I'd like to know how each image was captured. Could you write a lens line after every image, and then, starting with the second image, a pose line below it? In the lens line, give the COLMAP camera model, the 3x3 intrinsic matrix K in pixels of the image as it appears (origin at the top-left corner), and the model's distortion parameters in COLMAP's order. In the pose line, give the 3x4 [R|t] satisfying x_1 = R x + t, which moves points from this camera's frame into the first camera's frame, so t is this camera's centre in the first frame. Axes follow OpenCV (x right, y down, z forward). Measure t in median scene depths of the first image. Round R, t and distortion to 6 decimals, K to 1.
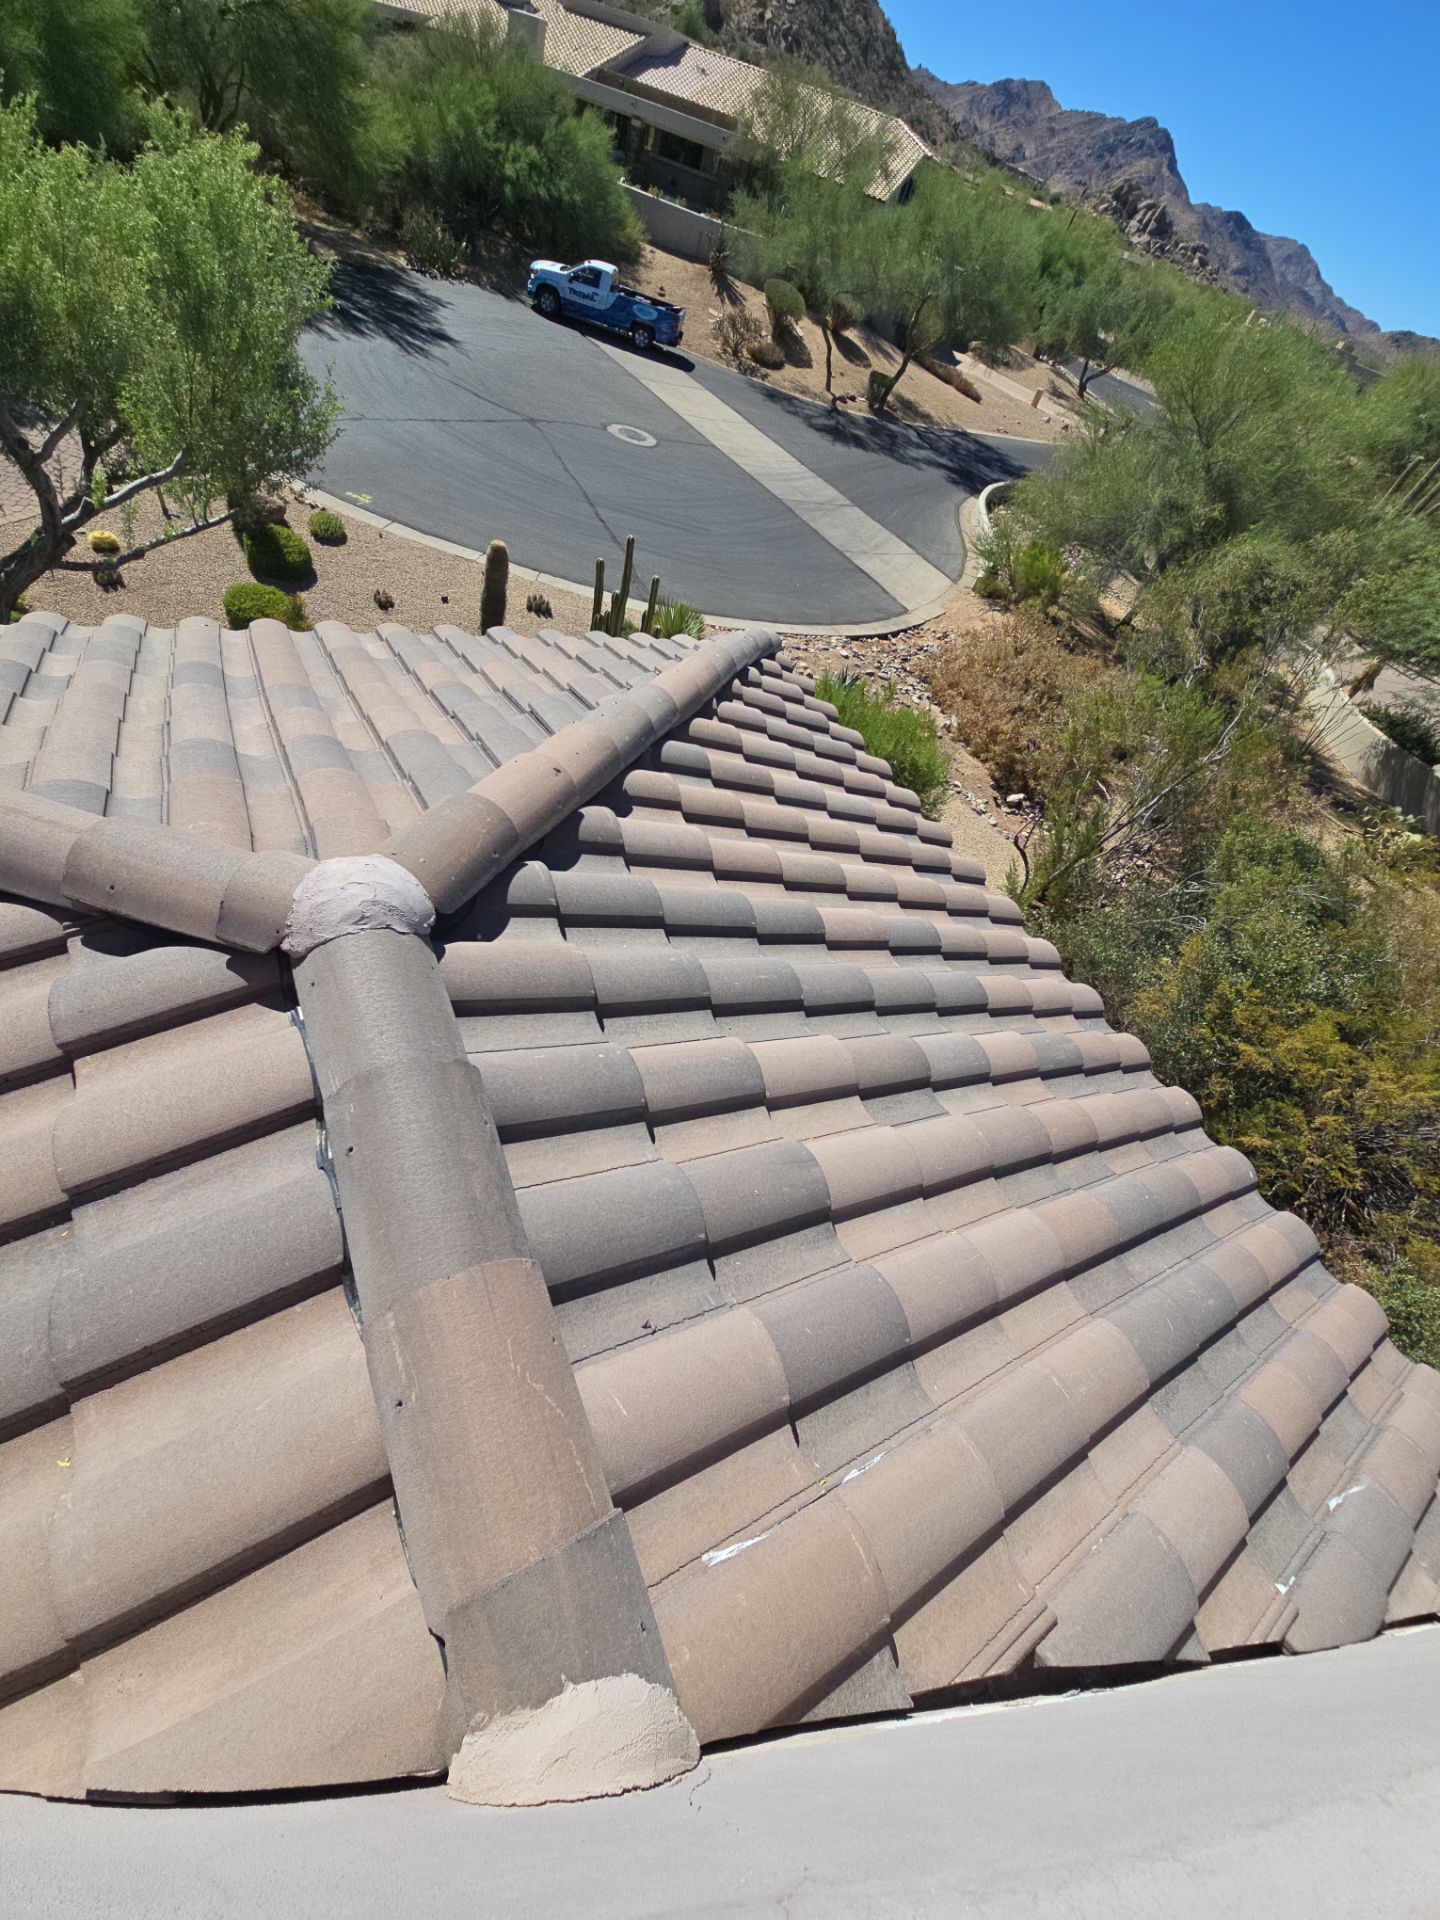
lens RADIAL K [[742.7, 0, 720.0], [0, 742.7, 960.0], [0, 0, 1]] dist [-0.011758, 0.000232]
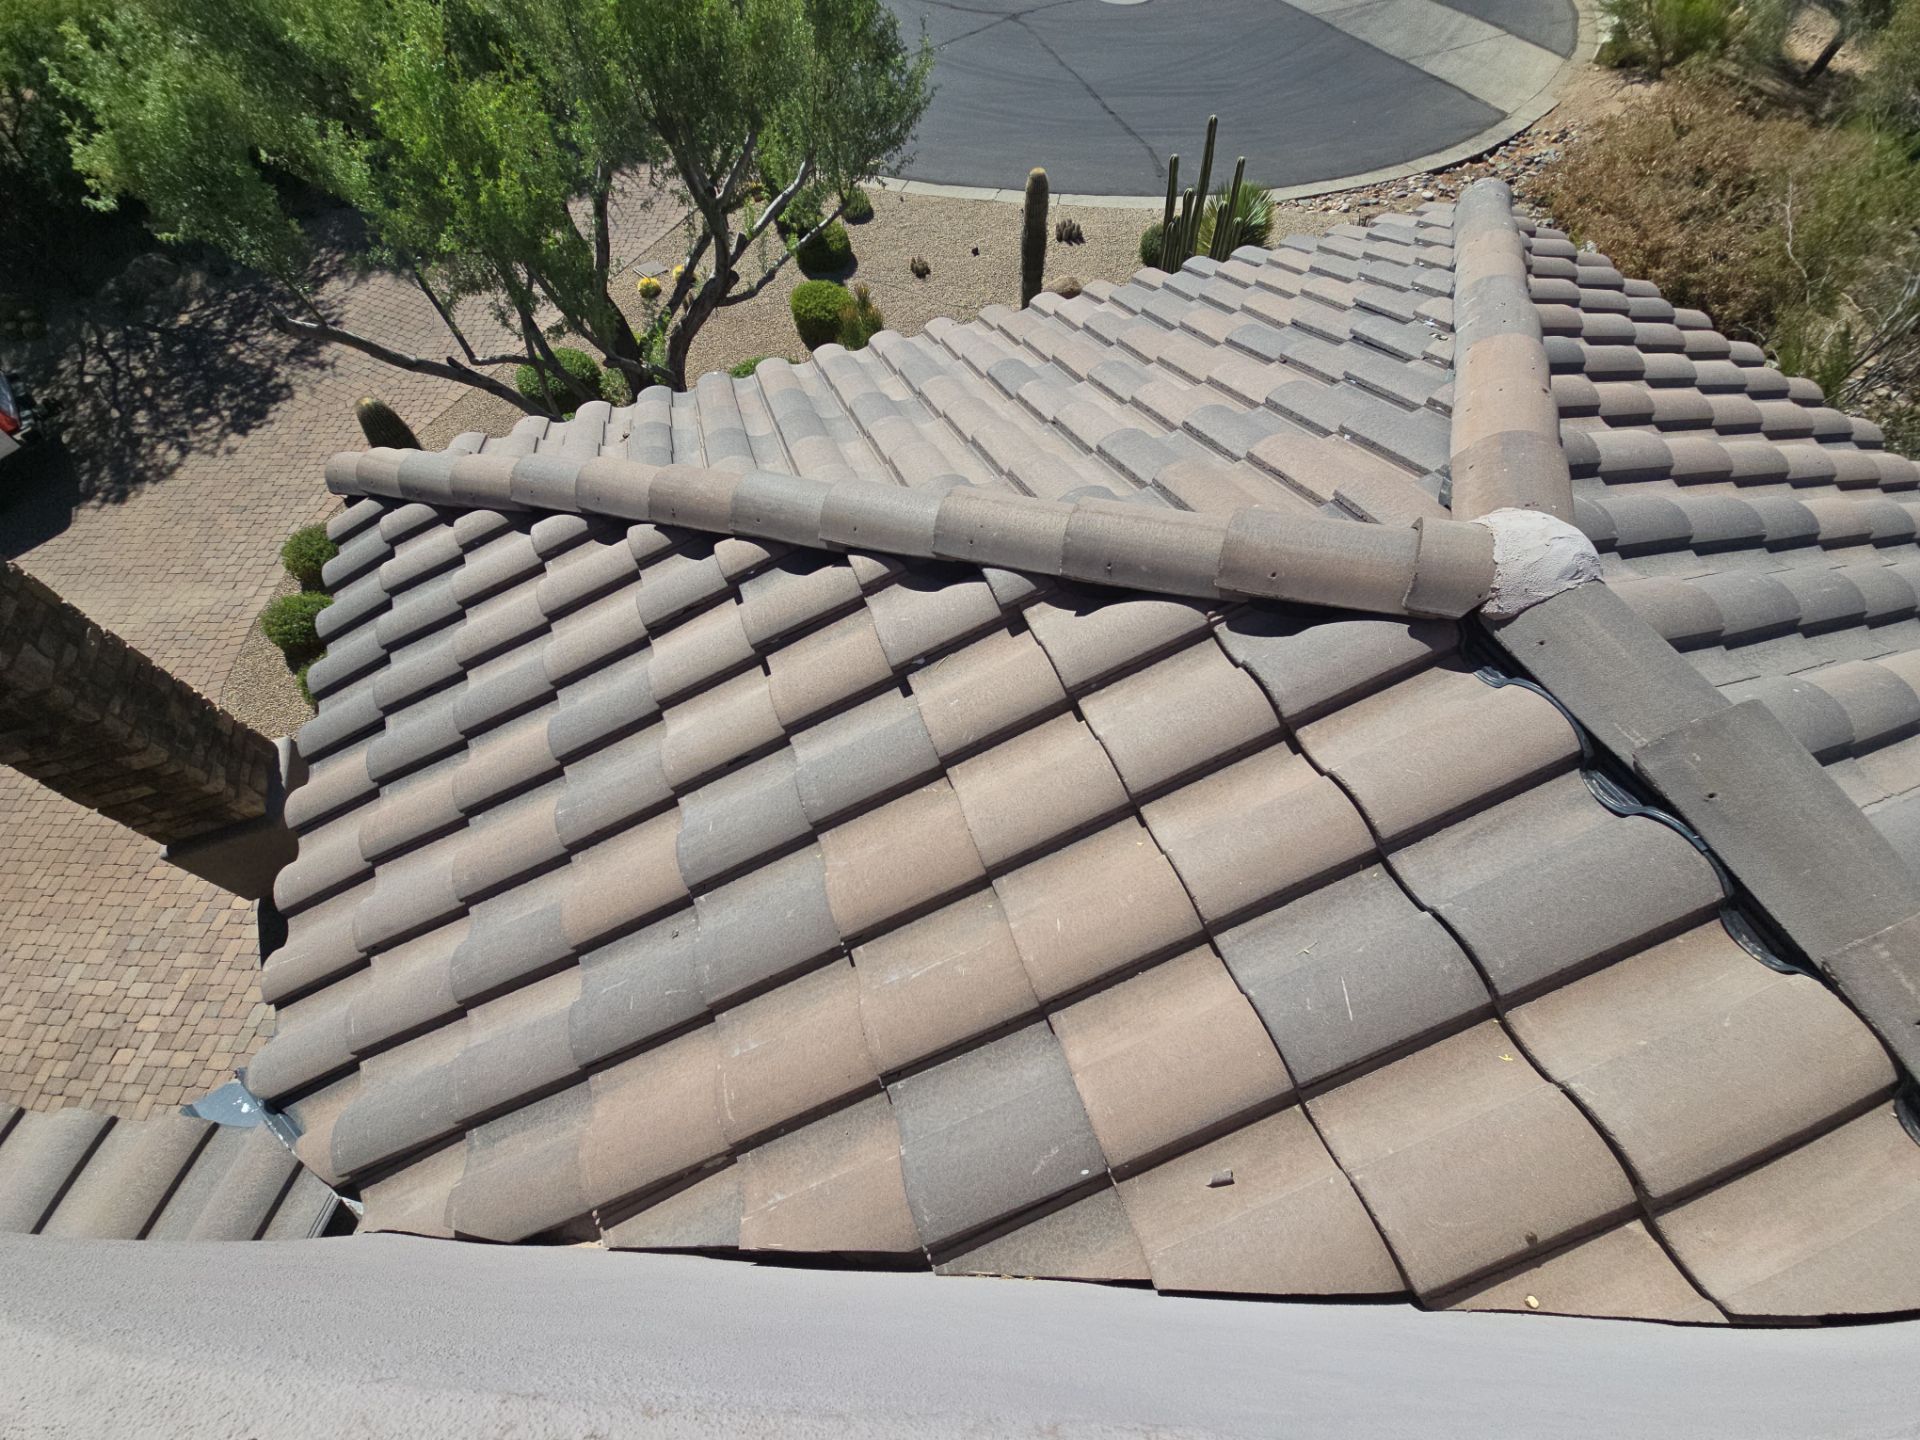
lens RADIAL K [[729.4, 0, 960.0], [0, 729.4, 720.0], [0, 0, 1]] dist [0.027046, -0.018211]
pose [[0.946368, -0.063824, -0.316723, -0.103771], [0.112561, 0.984009, 0.138041, -0.009845], [0.302848, -0.166289, 0.938419, -0.024252]]
